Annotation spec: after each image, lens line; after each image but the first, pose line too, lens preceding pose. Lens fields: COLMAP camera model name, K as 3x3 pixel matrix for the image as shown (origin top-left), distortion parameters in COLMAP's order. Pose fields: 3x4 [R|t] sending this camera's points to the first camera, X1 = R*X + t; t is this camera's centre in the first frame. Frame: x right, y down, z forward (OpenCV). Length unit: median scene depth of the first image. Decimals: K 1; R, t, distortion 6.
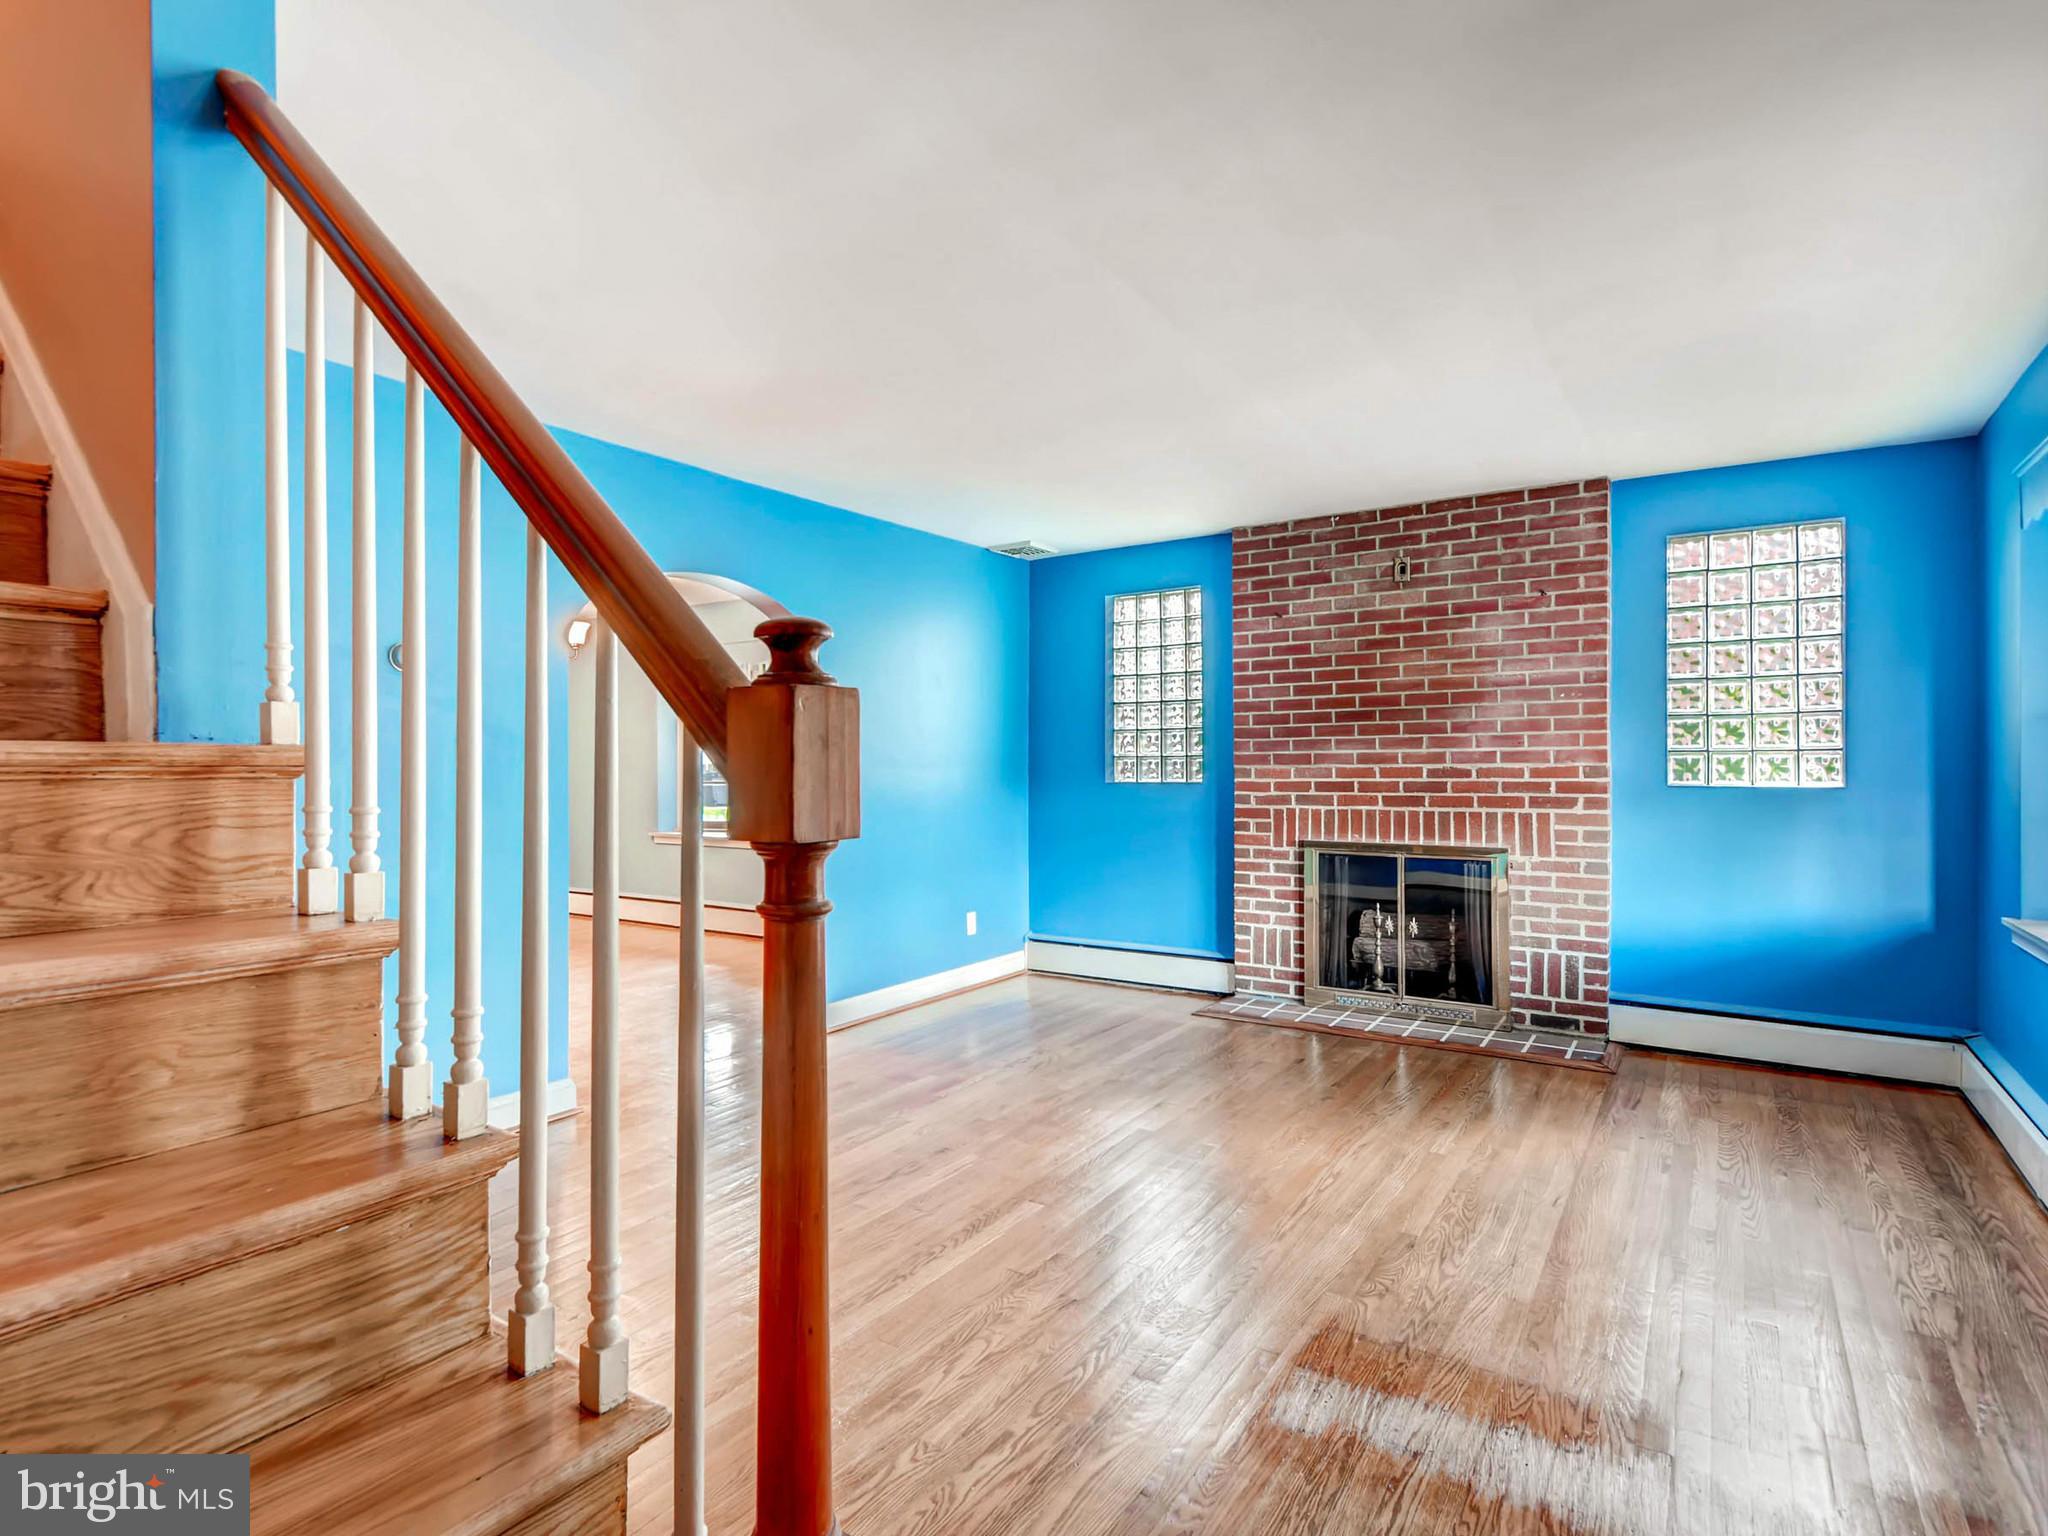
lens RADIAL K [[1048.6, 0, 1074.6], [0, 1048.6, 761.0], [0, 0, 1]] dist [0.010993, -0.006540]
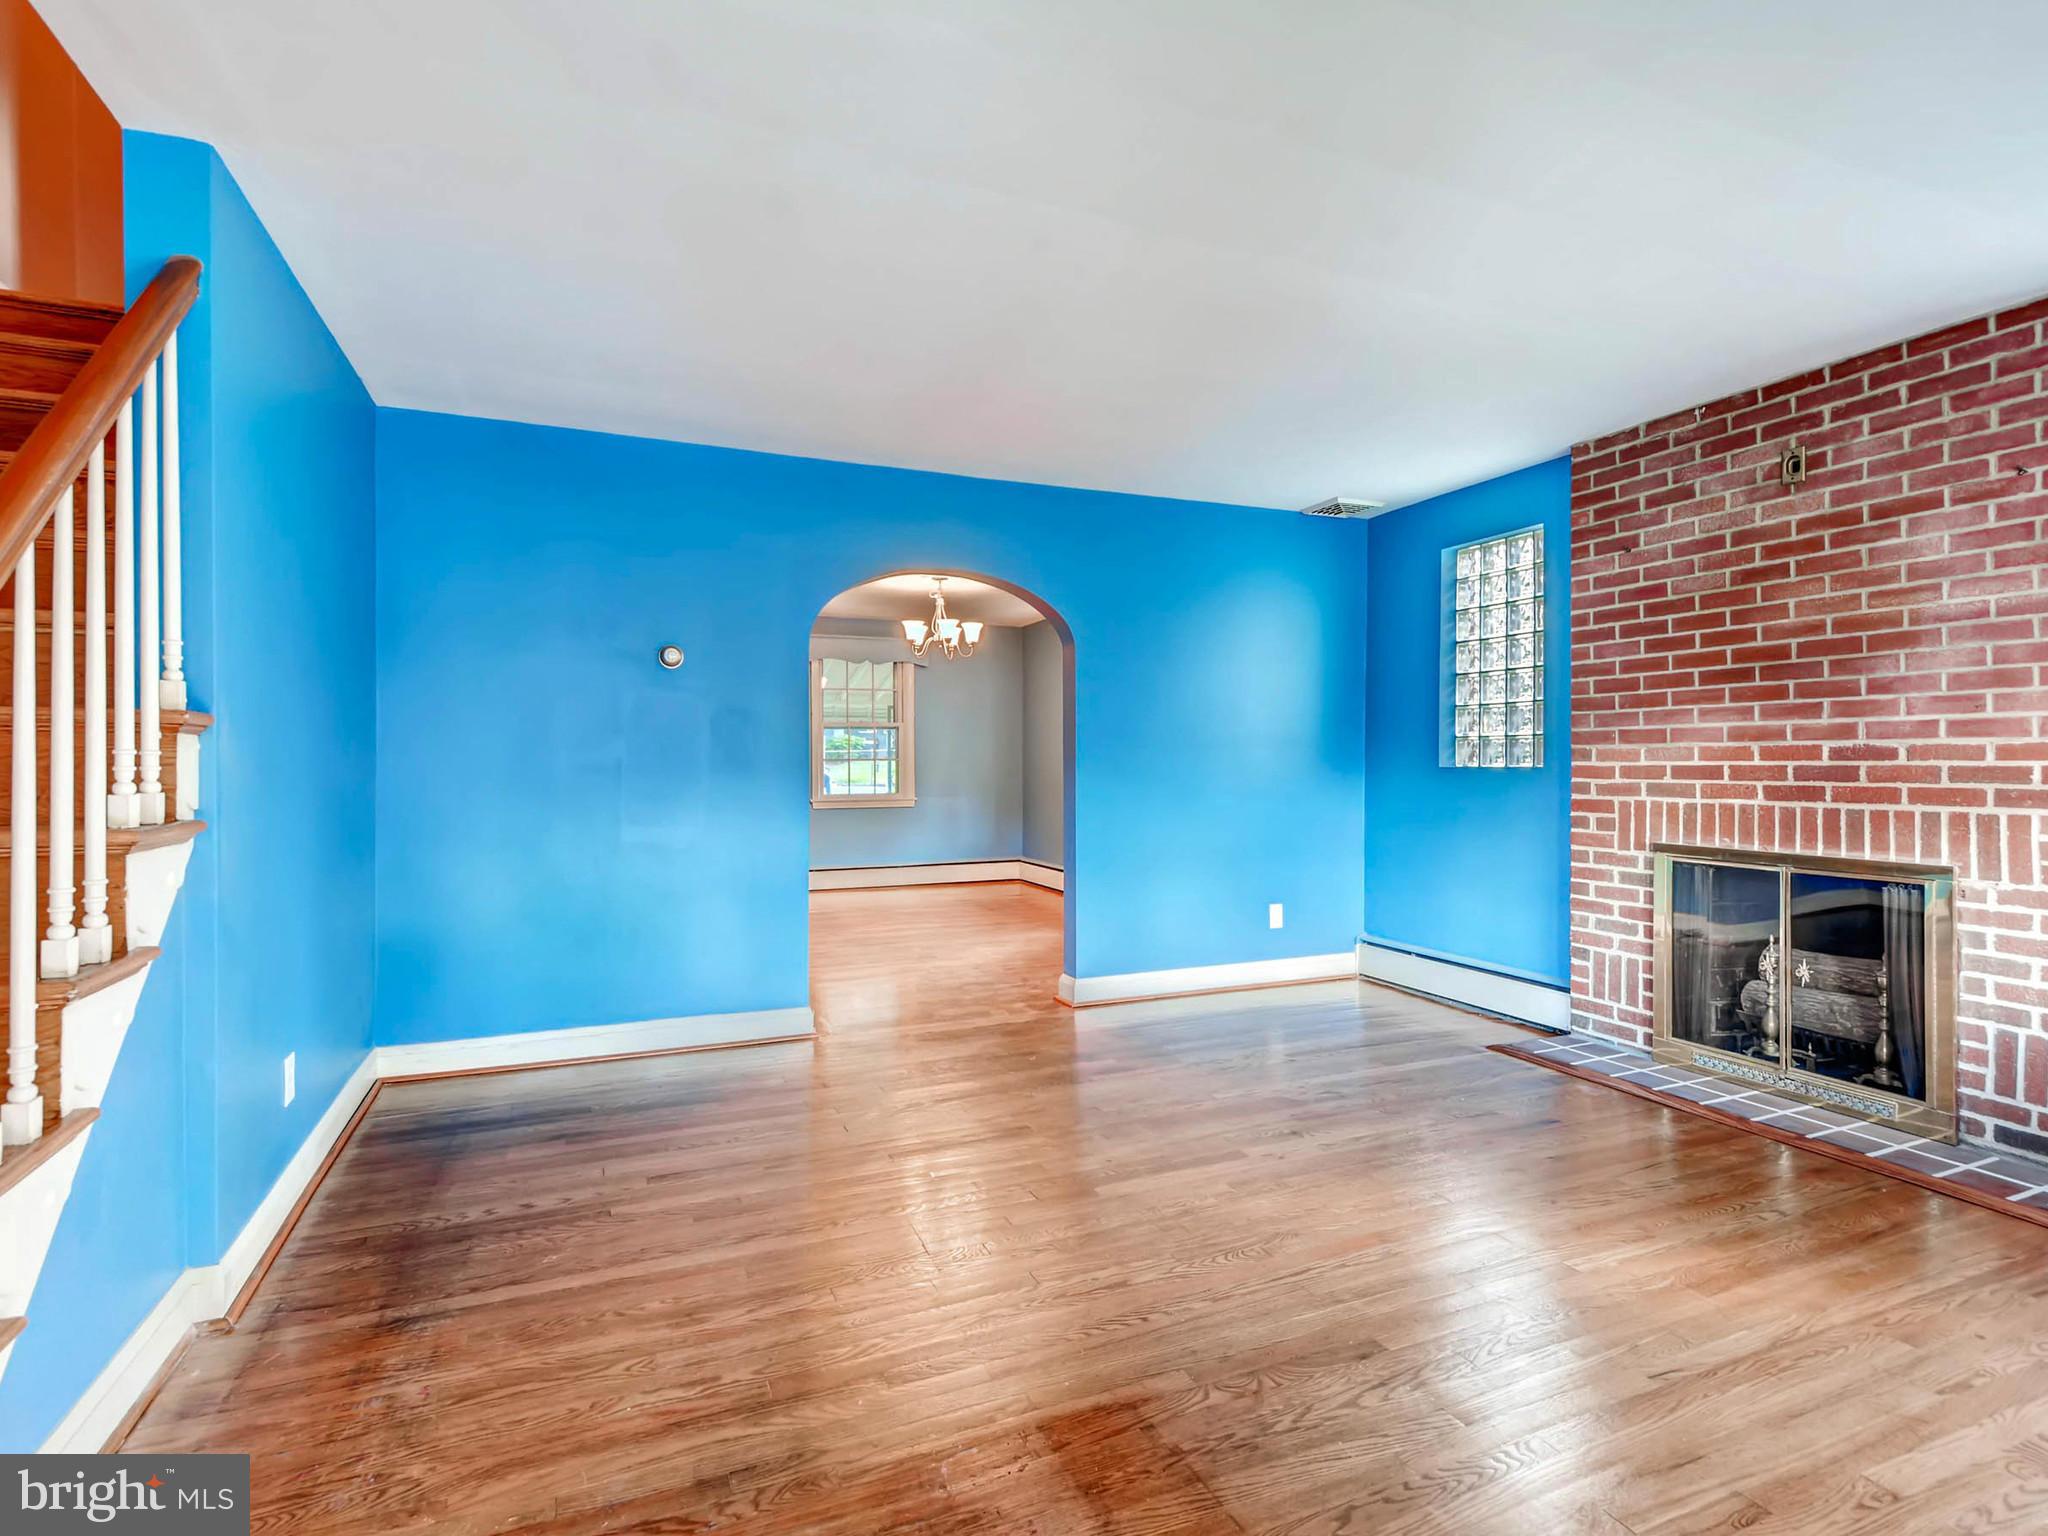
lens RADIAL K [[1048.6, 0, 1030.3], [0, 1048.6, 762.3], [0, 0, 1]] dist [0.010993, -0.006540]
pose [[0.833159, 0.008849, -0.552963, 0.272850], [-0.005434, 0.999955, 0.007814, 0.014295], [0.553007, -0.003505, 0.833169, 0.120851]]
